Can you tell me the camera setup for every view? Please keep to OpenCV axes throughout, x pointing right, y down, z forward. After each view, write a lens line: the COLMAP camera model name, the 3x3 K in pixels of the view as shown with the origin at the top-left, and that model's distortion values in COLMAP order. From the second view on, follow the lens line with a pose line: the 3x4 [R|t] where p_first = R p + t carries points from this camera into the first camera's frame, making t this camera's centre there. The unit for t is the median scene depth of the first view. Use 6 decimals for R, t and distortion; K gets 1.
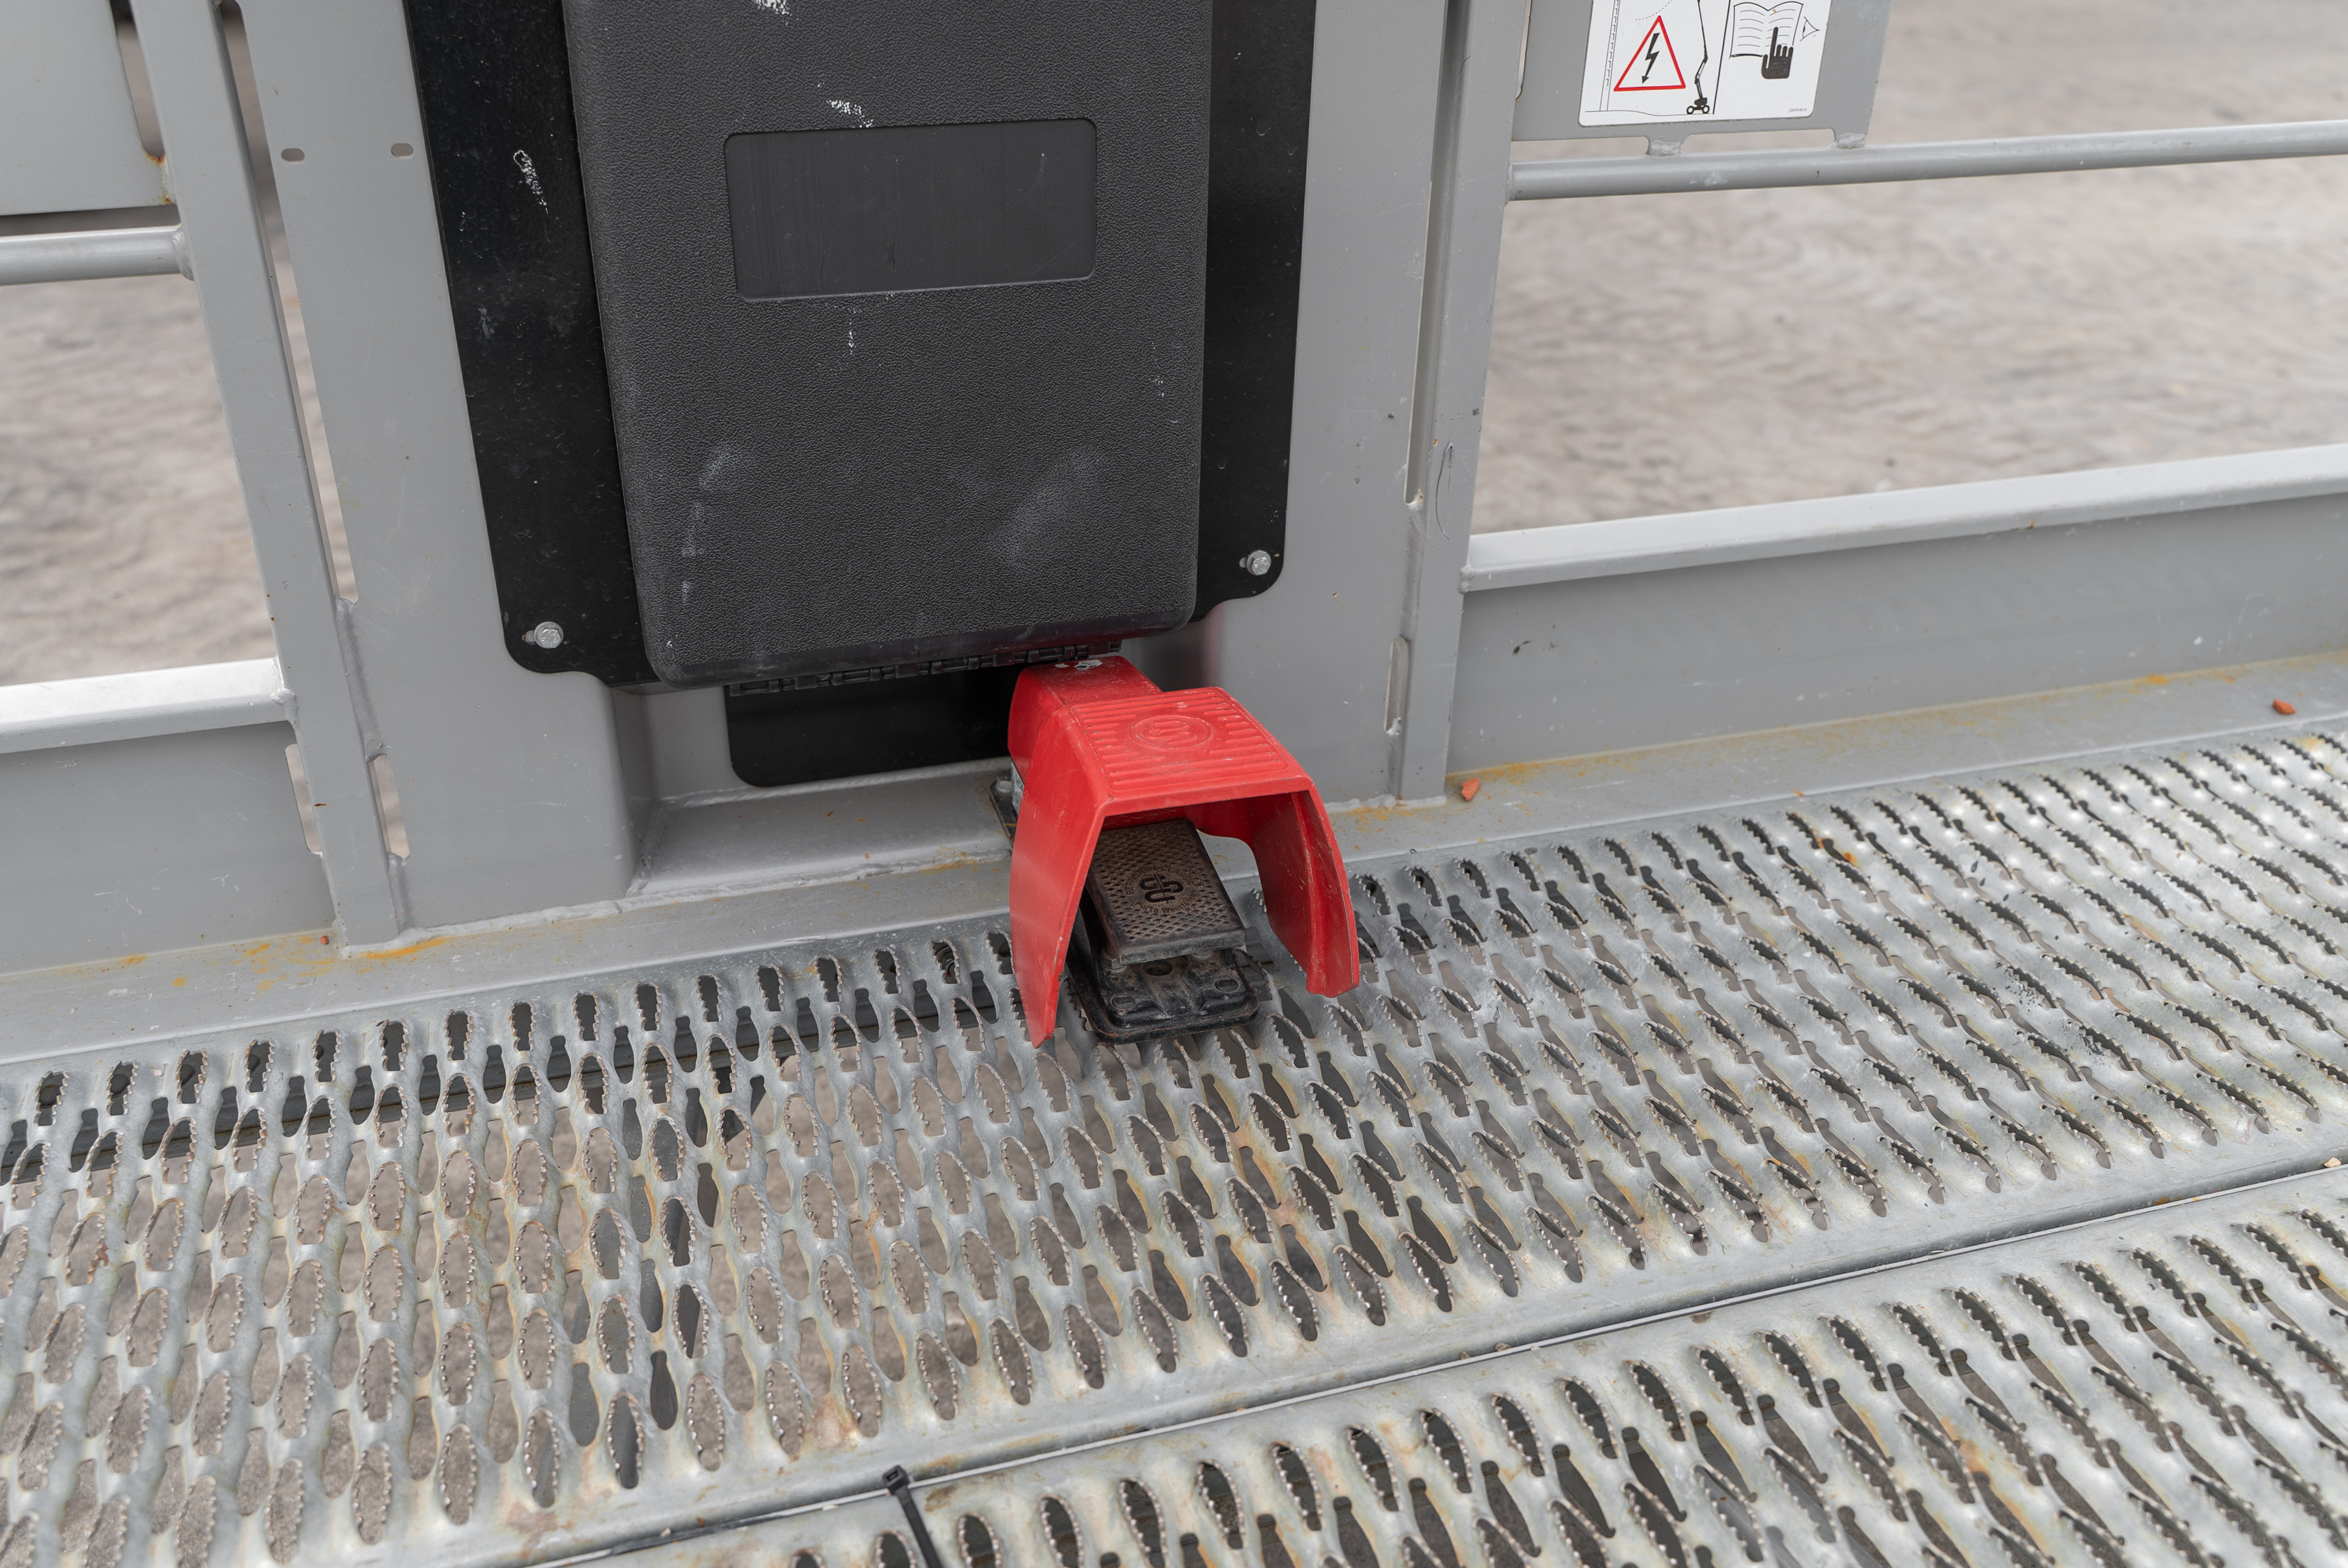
lens RADIAL K [[1961.6, 0, 1174.0], [0, 1961.6, 784.0], [0, 0, 1]] dist [-0.000940, -0.001275]
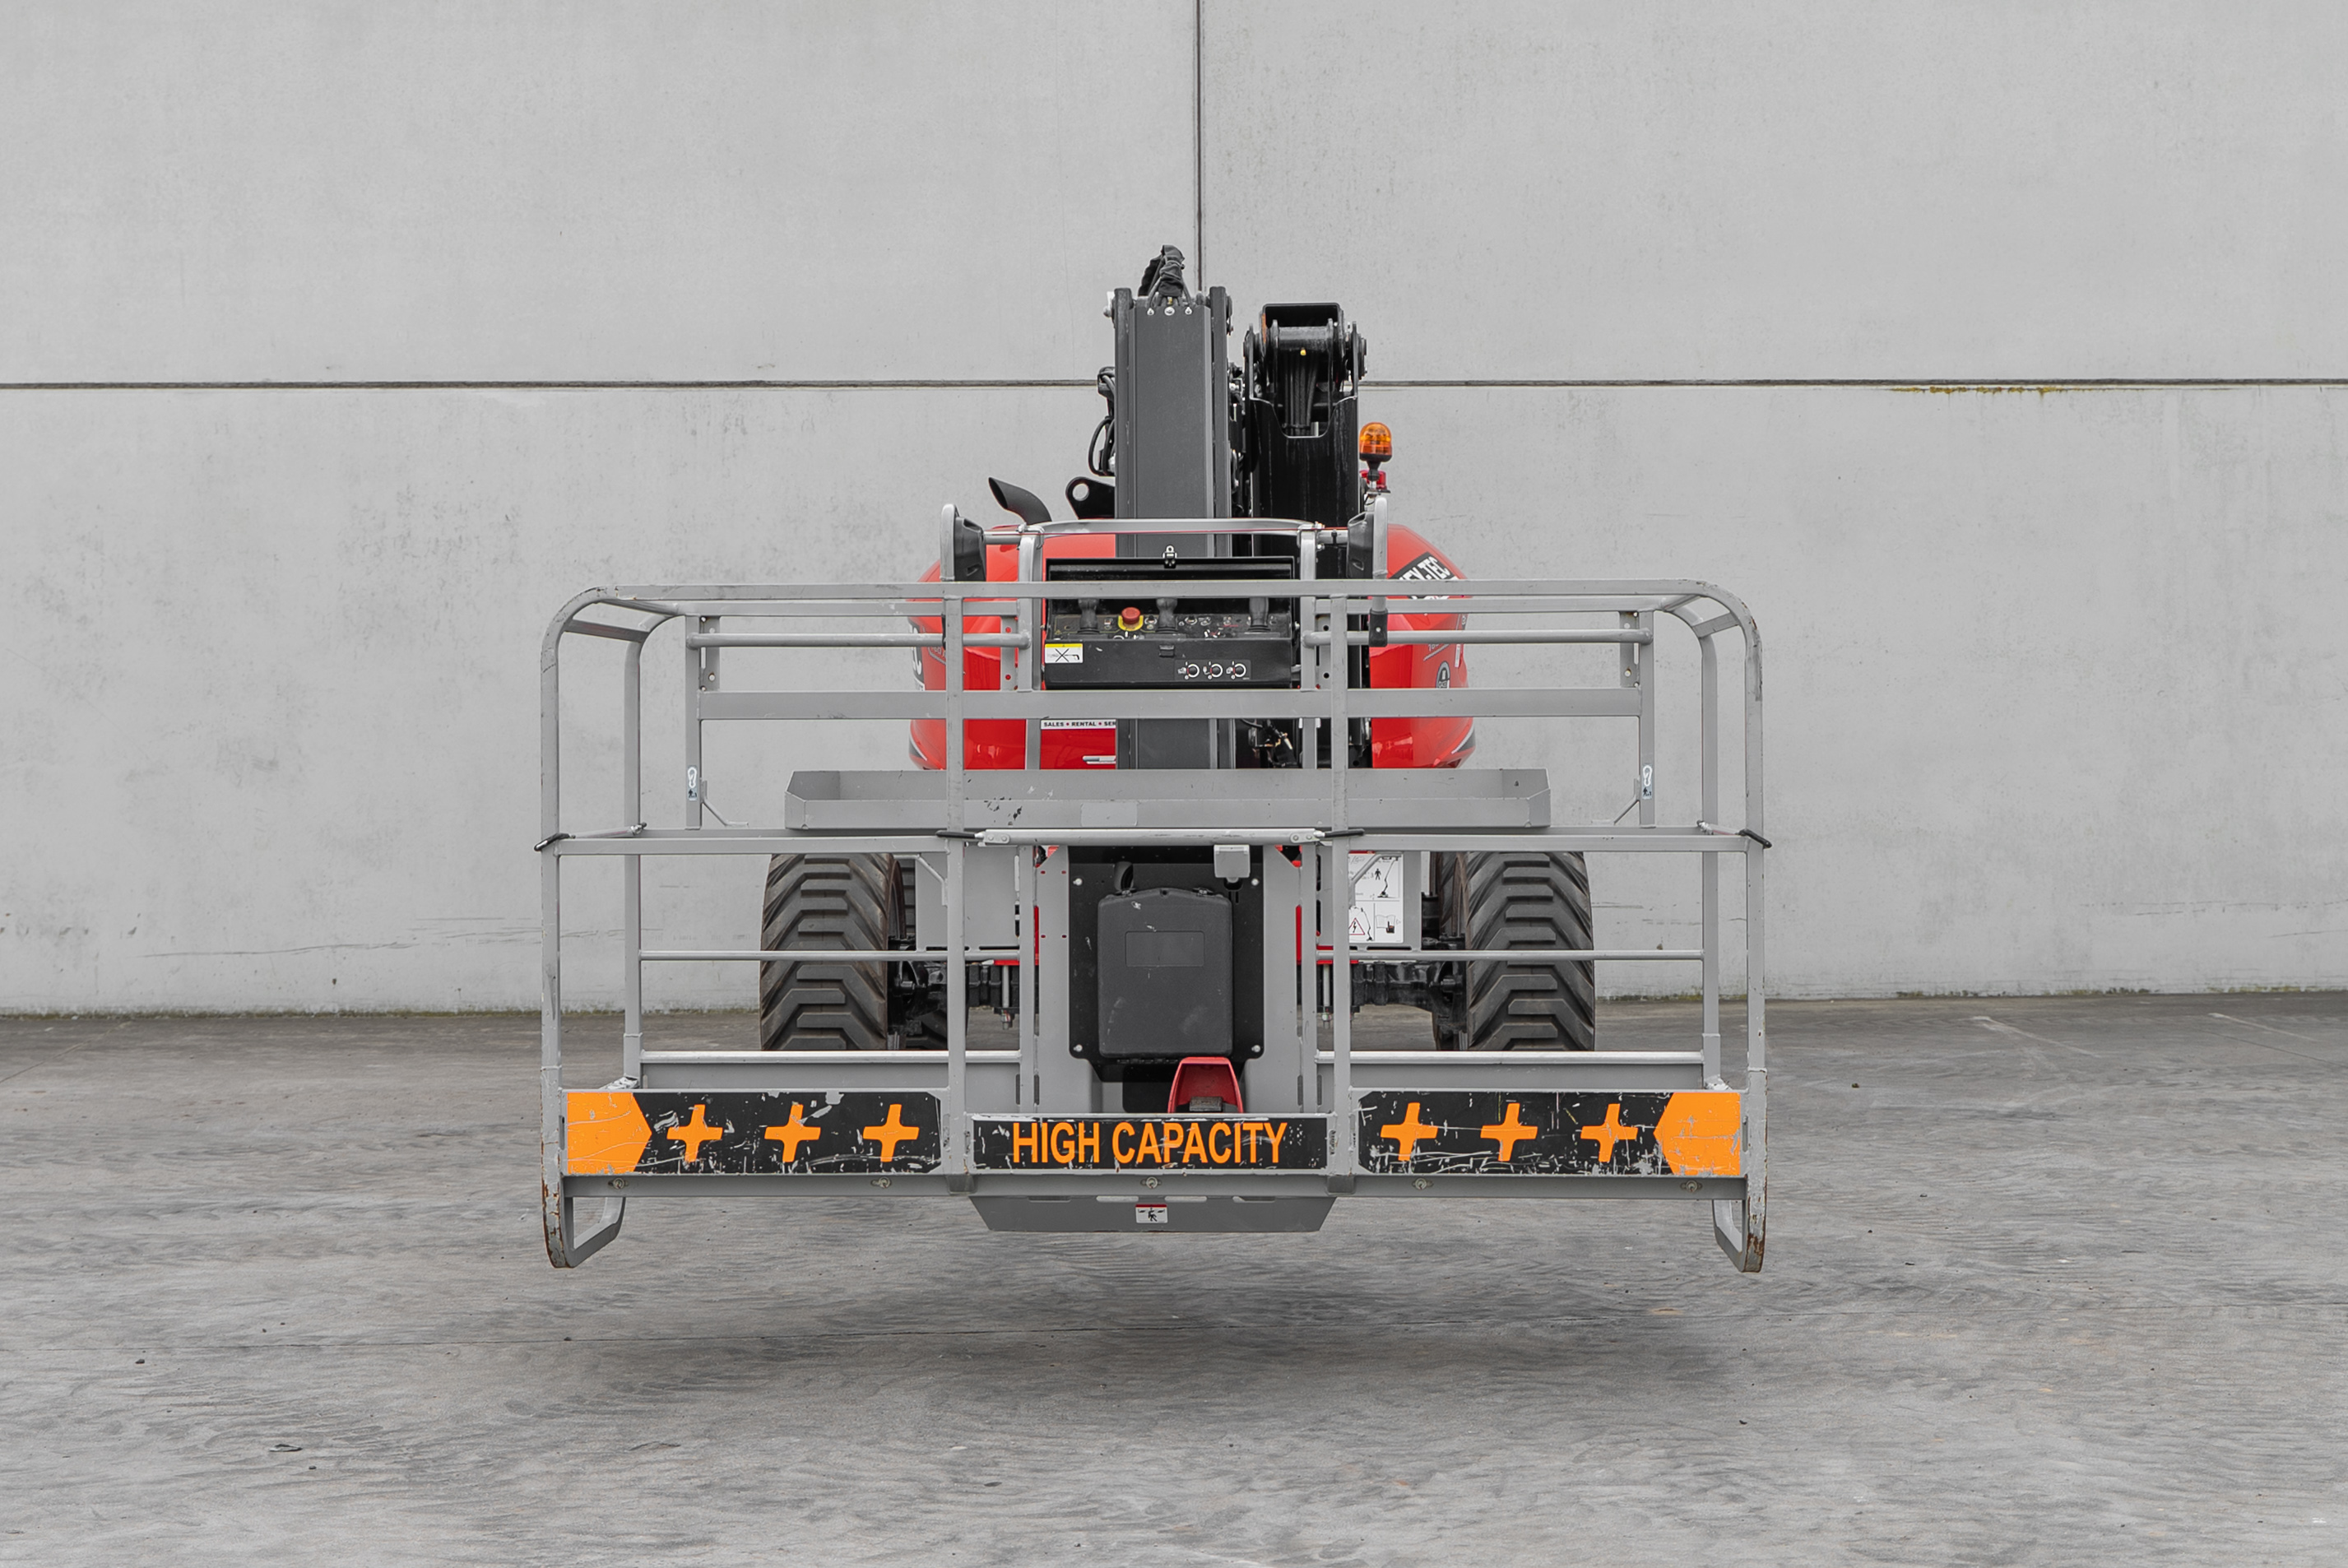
lens RADIAL K [[3905.6, 0, 1160.9], [0, 3905.6, 741.6], [0, 0, 1]] dist [0.002247, -0.048855]
pose [[0.944431, -0.014875, -0.328372, 2.593124], [-0.144735, 0.878105, -0.456051, 3.122490], [0.295129, 0.478236, 0.827157, -6.159427]]
